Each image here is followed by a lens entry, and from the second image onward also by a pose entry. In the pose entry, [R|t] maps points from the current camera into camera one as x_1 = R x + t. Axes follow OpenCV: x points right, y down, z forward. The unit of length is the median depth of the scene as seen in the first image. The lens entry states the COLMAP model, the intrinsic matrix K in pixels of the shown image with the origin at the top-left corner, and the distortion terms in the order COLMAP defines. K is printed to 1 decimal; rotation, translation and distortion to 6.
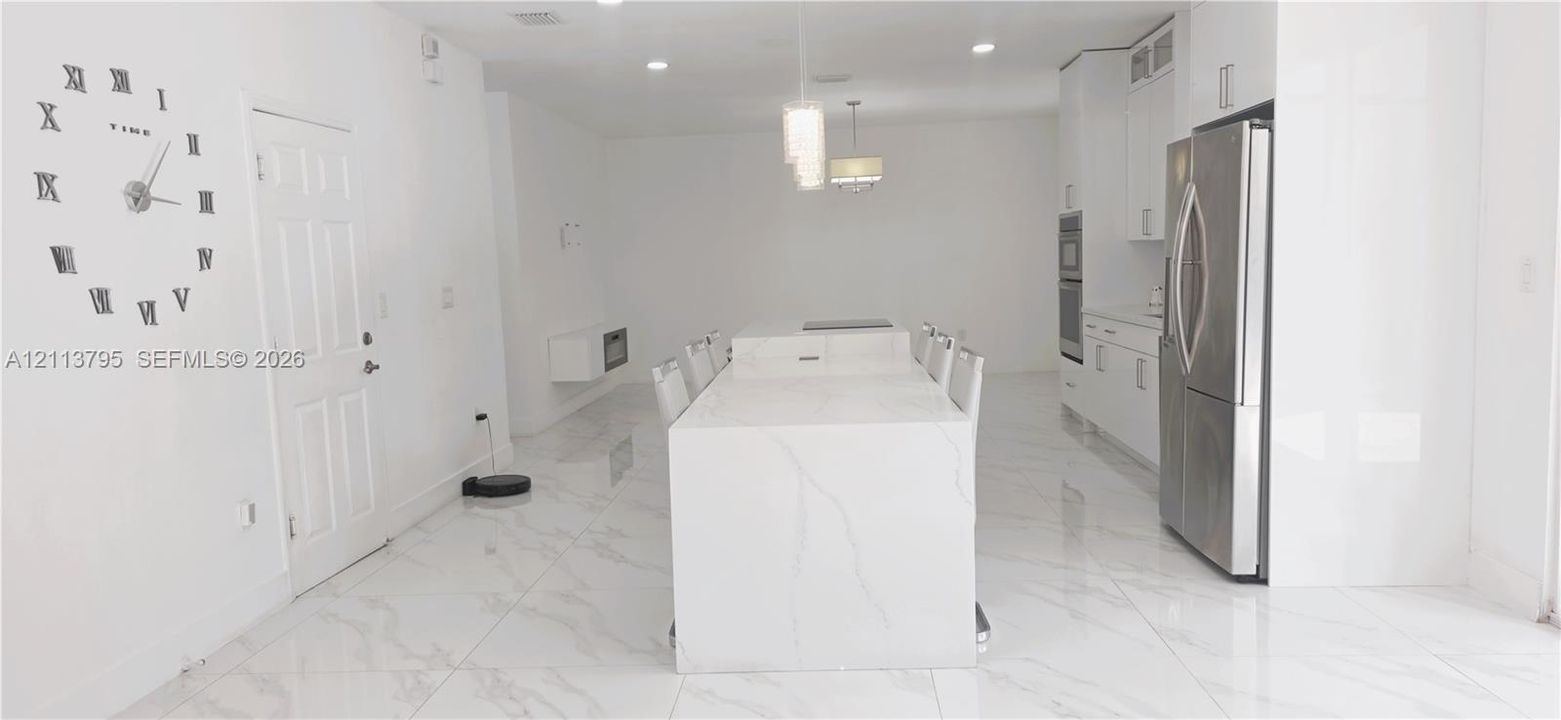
lens RADIAL K [[1037.3, 0, 772.7], [0, 1037.3, 359.4], [0, 0, 1]] dist [0.062156, -0.062461]
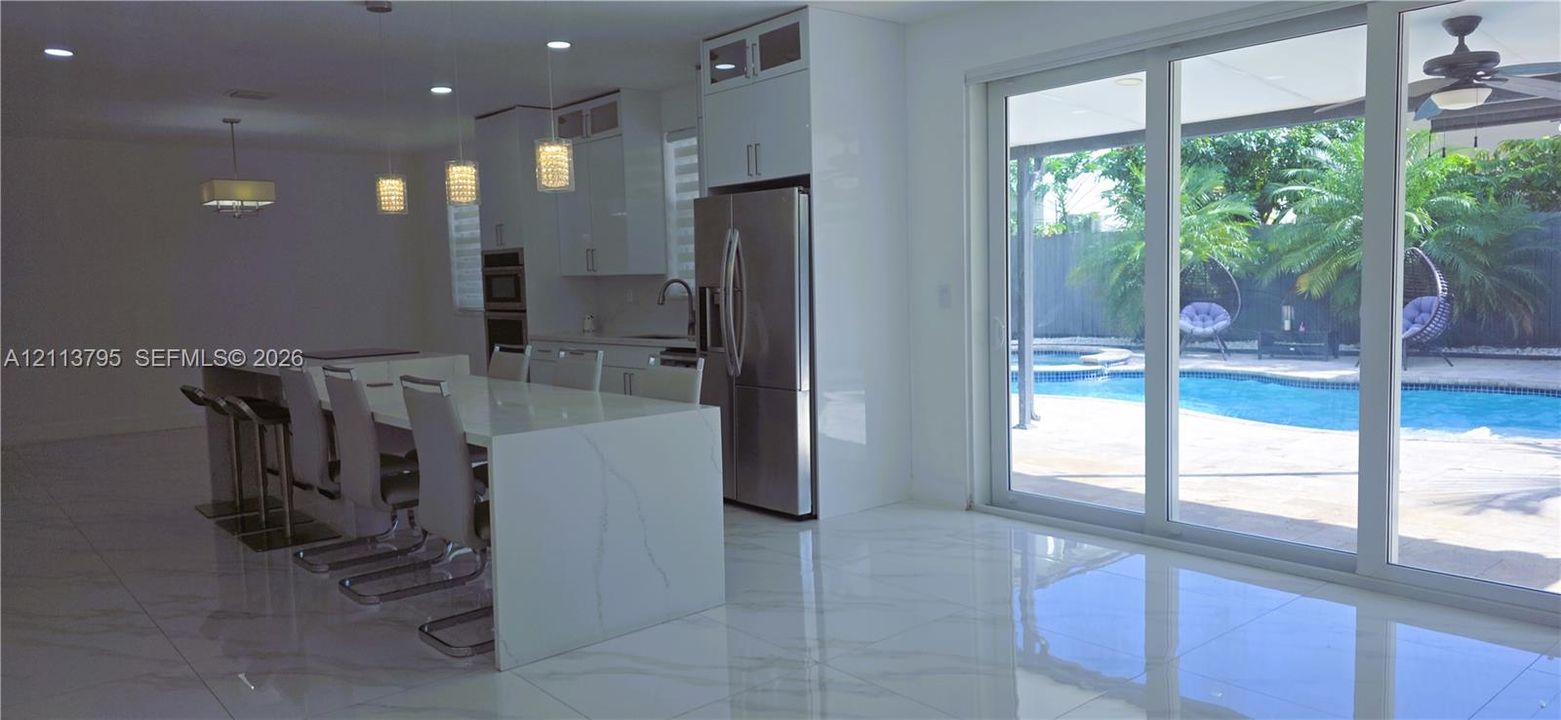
lens RADIAL K [[1037.3, 0, 789.8], [0, 1037.3, 359.8], [0, 0, 1]] dist [0.062156, -0.062461]
pose [[0.714030, -0.037982, 0.699084, -0.509343], [0.066775, 0.997670, -0.013998, 0.020352], [-0.696924, 0.056676, 0.714902, 0.027492]]
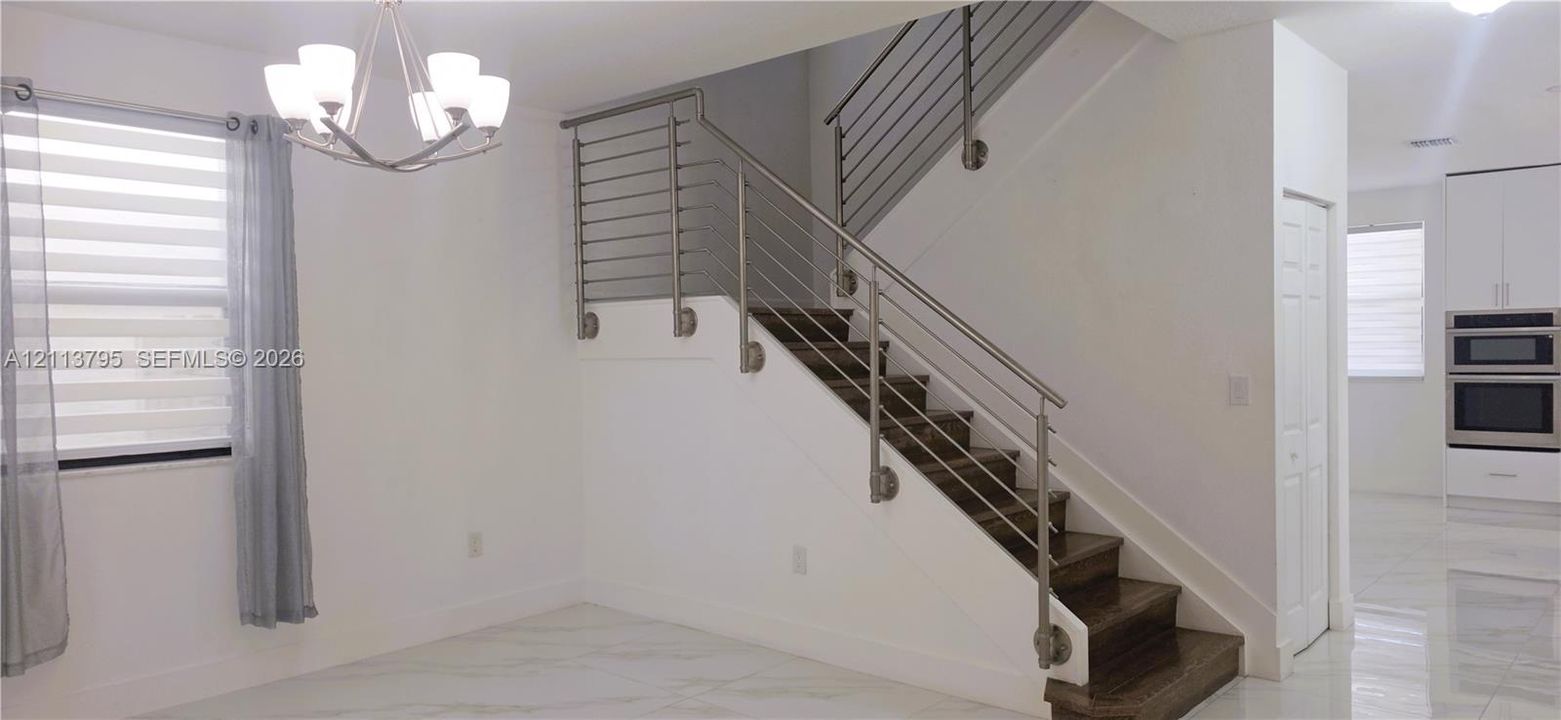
lens RADIAL K [[1037.3, 0, 773.5], [0, 1037.3, 368.0], [0, 0, 1]] dist [0.062156, -0.062461]
pose [[0.633299, 0.007289, 0.773873, -1.890697], [0.069121, 0.995427, -0.065941, -0.120092], [-0.770815, 0.095251, 0.629899, 1.723922]]
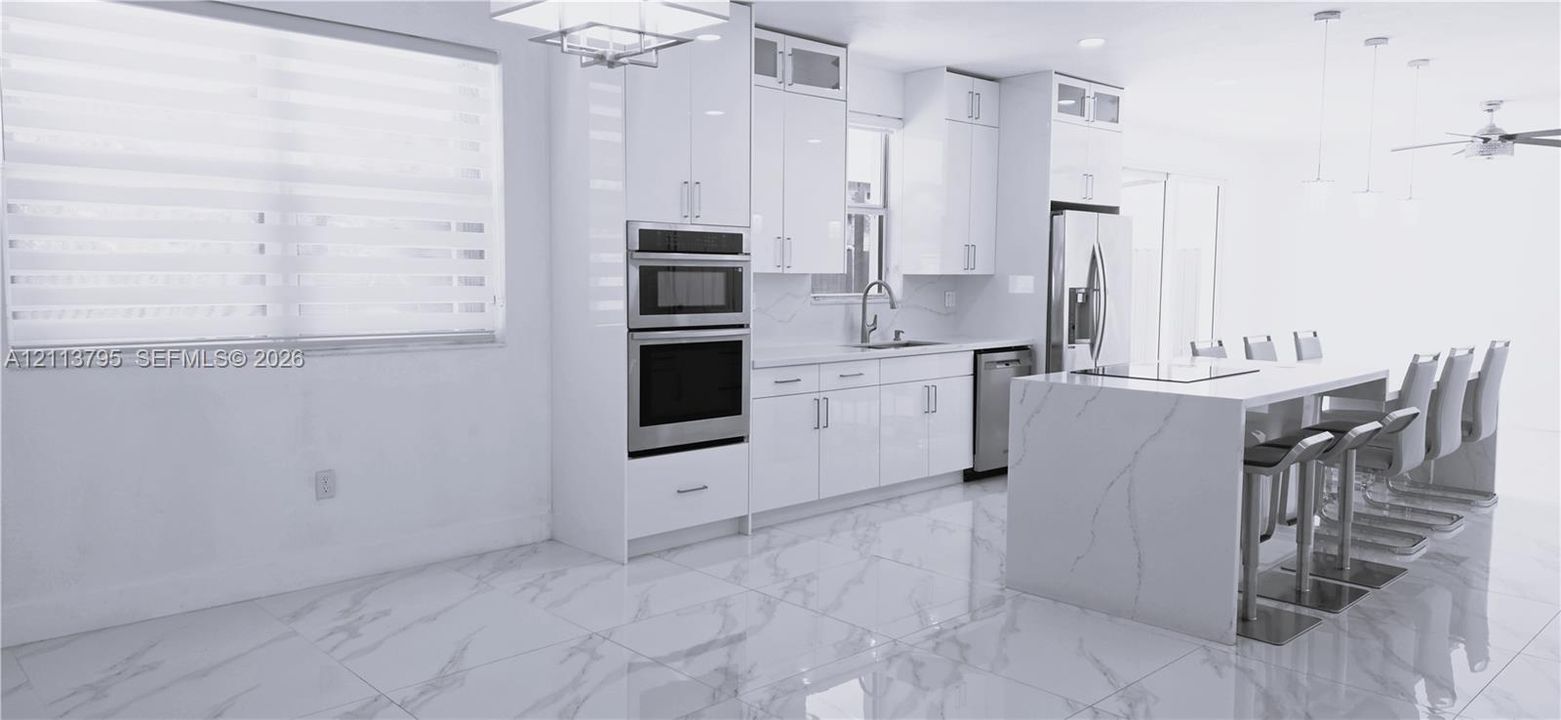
lens RADIAL K [[1037.3, 0, 775.3], [0, 1037.3, 361.7], [0, 0, 1]] dist [0.062156, -0.062461]
pose [[-0.735617, -0.025831, 0.676905, -0.359295], [0.081491, 0.988641, 0.126286, -0.254263], [-0.672478, 0.148060, -0.725156, 2.754495]]
